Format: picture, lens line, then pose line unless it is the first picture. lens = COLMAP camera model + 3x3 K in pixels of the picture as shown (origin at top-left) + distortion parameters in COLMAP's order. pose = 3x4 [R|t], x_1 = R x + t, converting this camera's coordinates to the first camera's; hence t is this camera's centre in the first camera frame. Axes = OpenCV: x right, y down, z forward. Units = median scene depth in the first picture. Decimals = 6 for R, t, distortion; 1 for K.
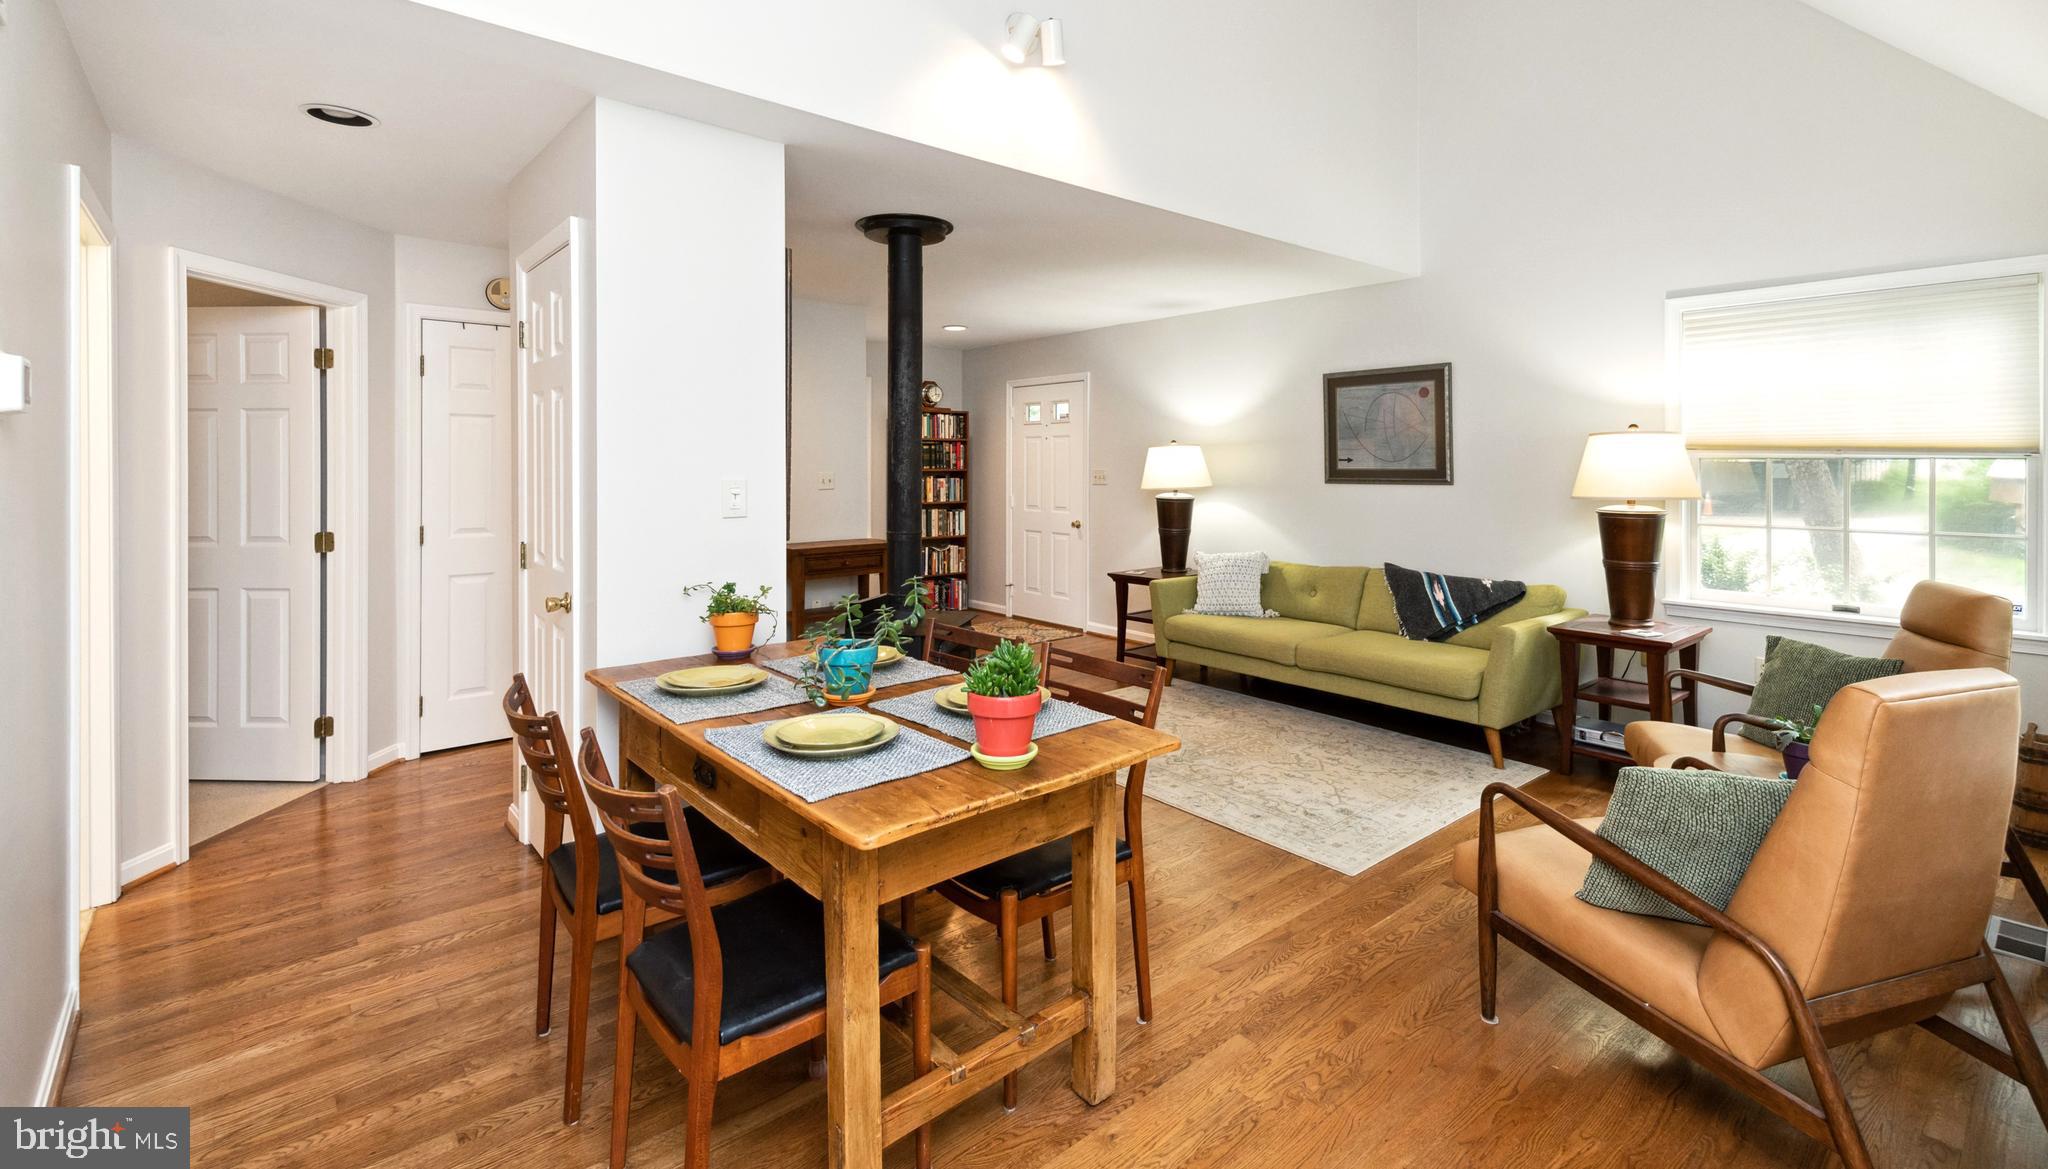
lens RADIAL K [[906.3, 0, 1009.6], [0, 906.3, 467.0], [0, 0, 1]] dist [0.007277, -0.001584]
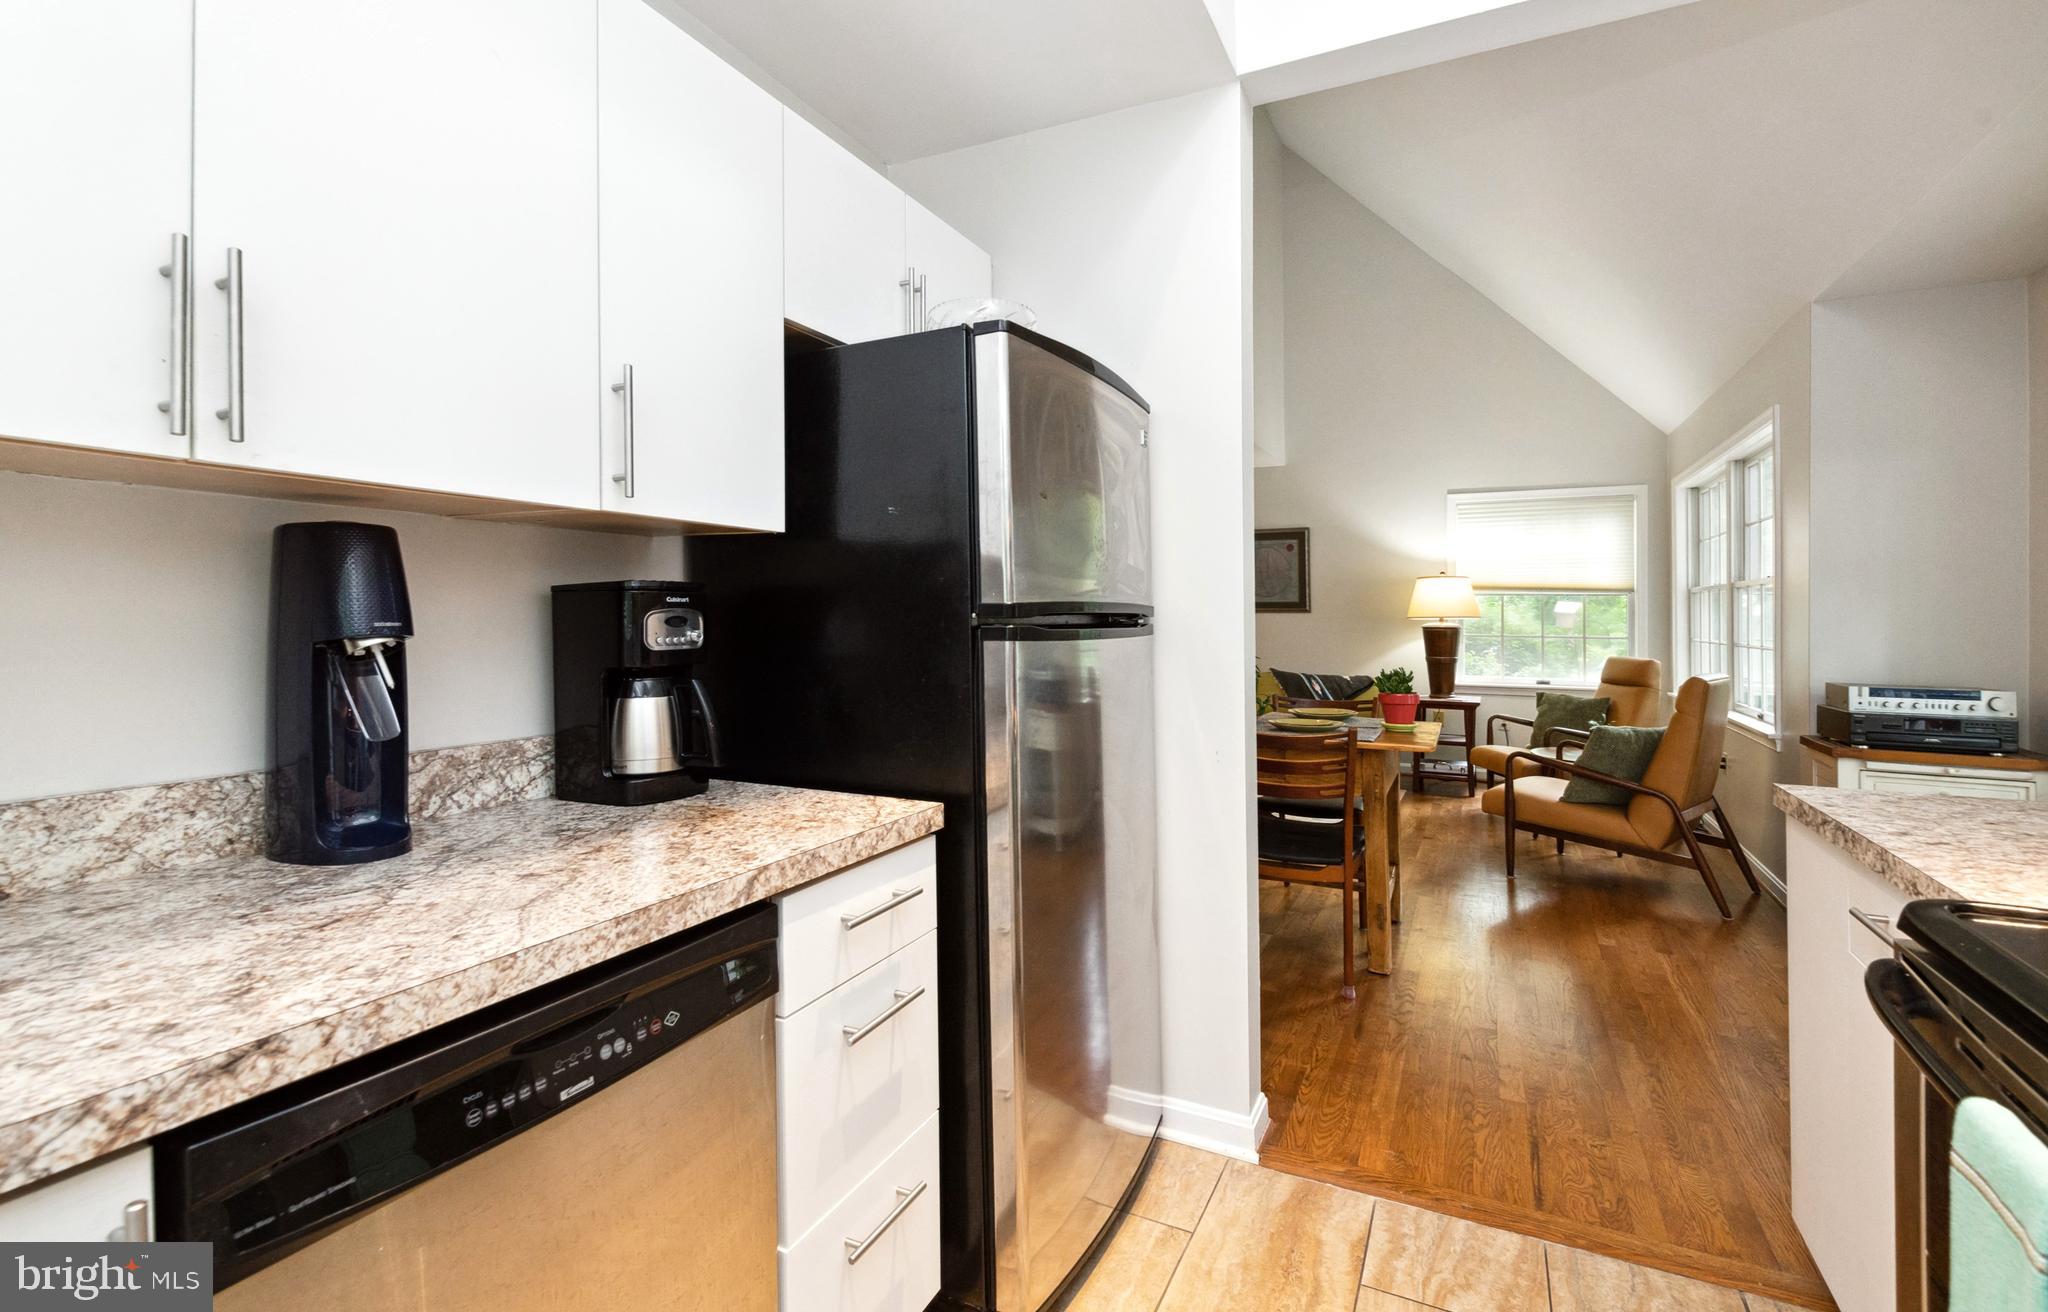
lens RADIAL K [[921.5, 0, 1006.1], [0, 921.5, 607.4], [0, 0, 1]] dist [0.000622, 0.000464]
pose [[0.927712, 0.007116, 0.373228, -0.517689], [-0.003938, 0.999949, -0.009276, 0.027192], [-0.373276, 0.007136, 0.927693, -0.178761]]
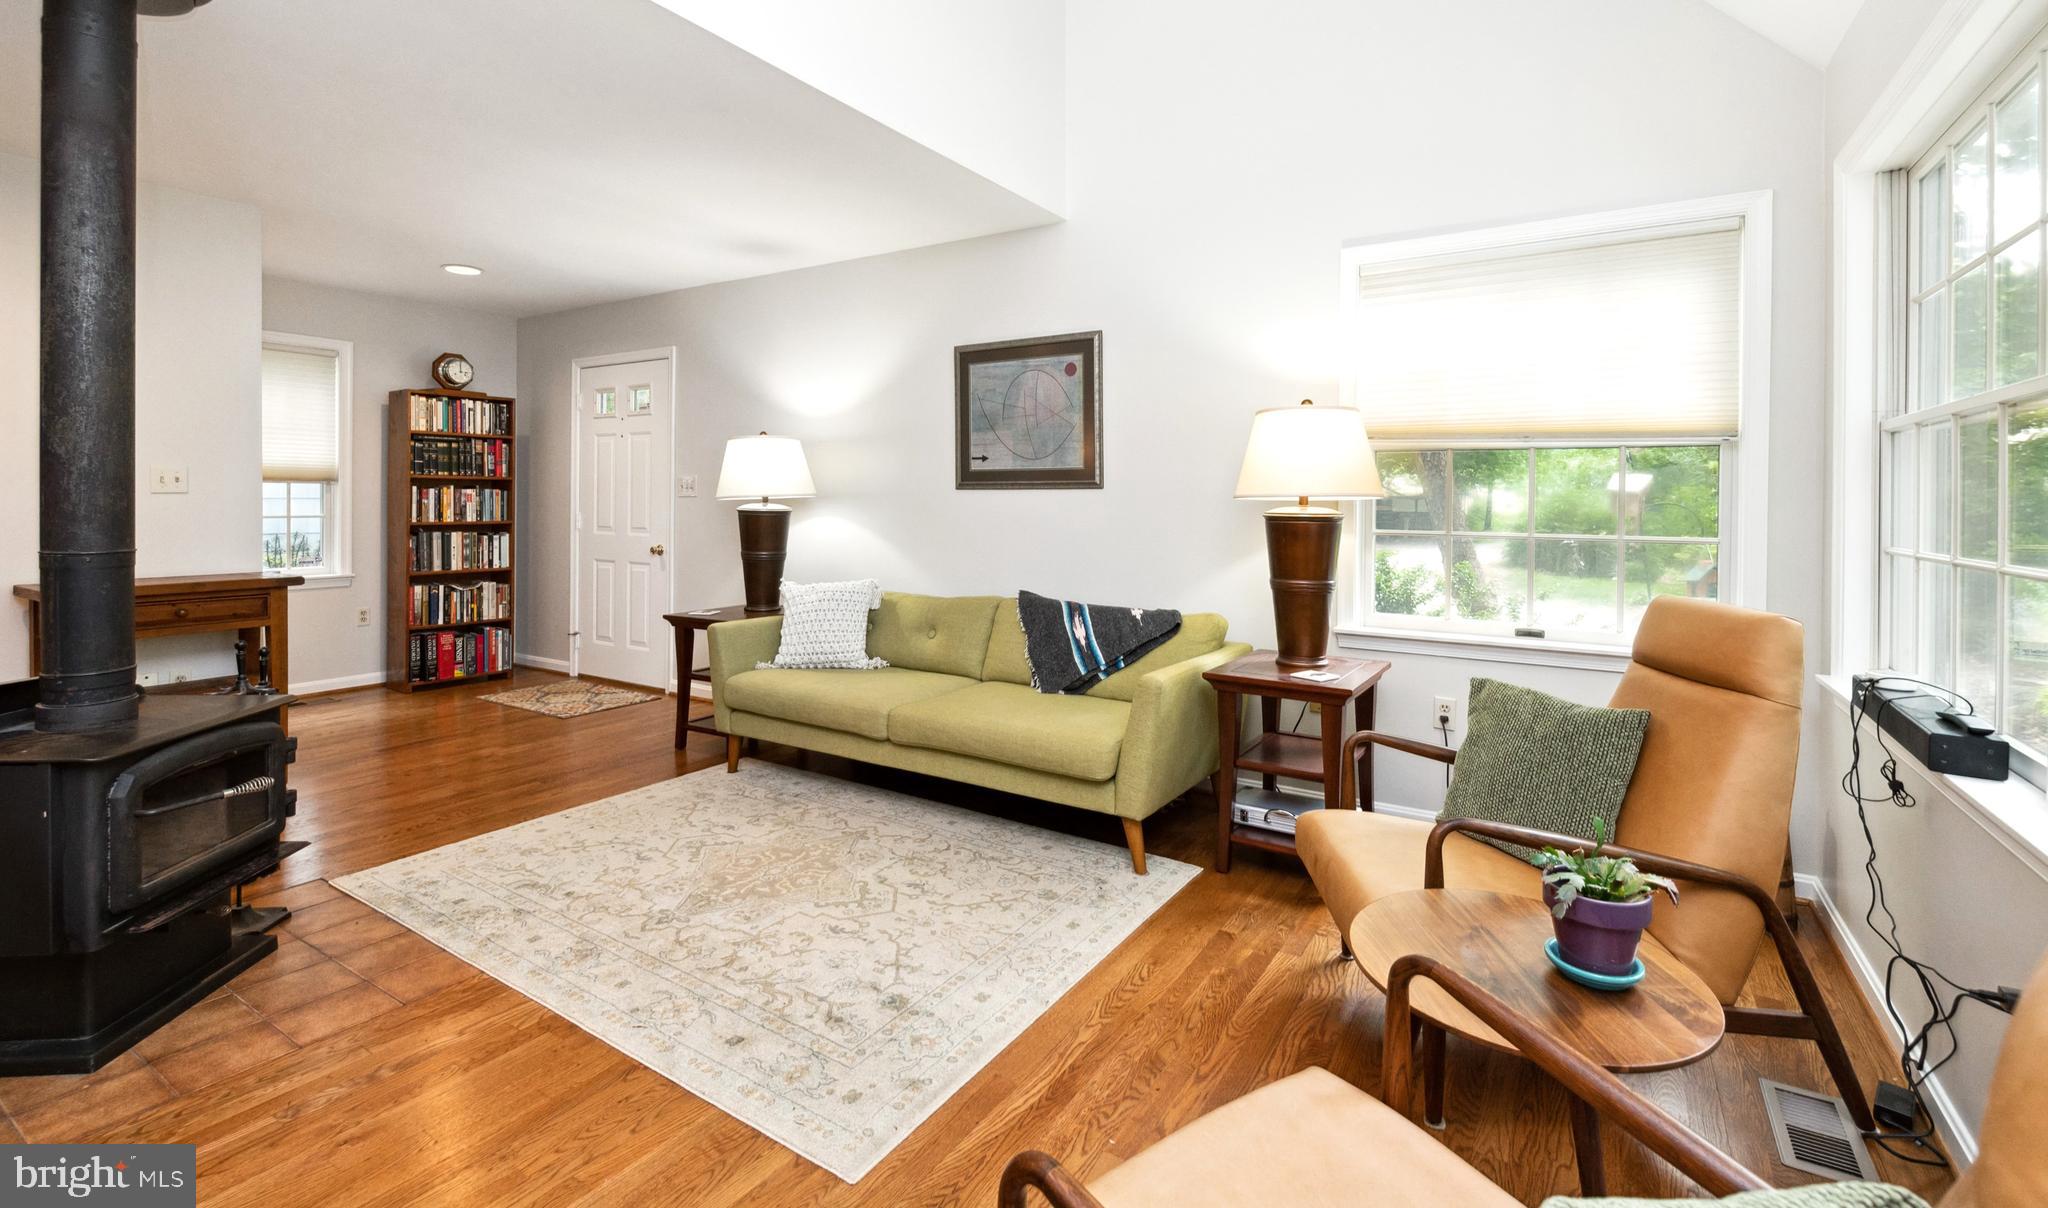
lens RADIAL K [[922.9, 0, 1005.3], [0, 922.9, 519.9], [0, 0, 1]] dist [0.004652, -0.003935]
pose [[0.954498, -0.000688, 0.298216, 0.177597], [-0.005284, 0.999801, 0.019220, 0.032779], [-0.298170, -0.019921, 0.954305, 0.277336]]
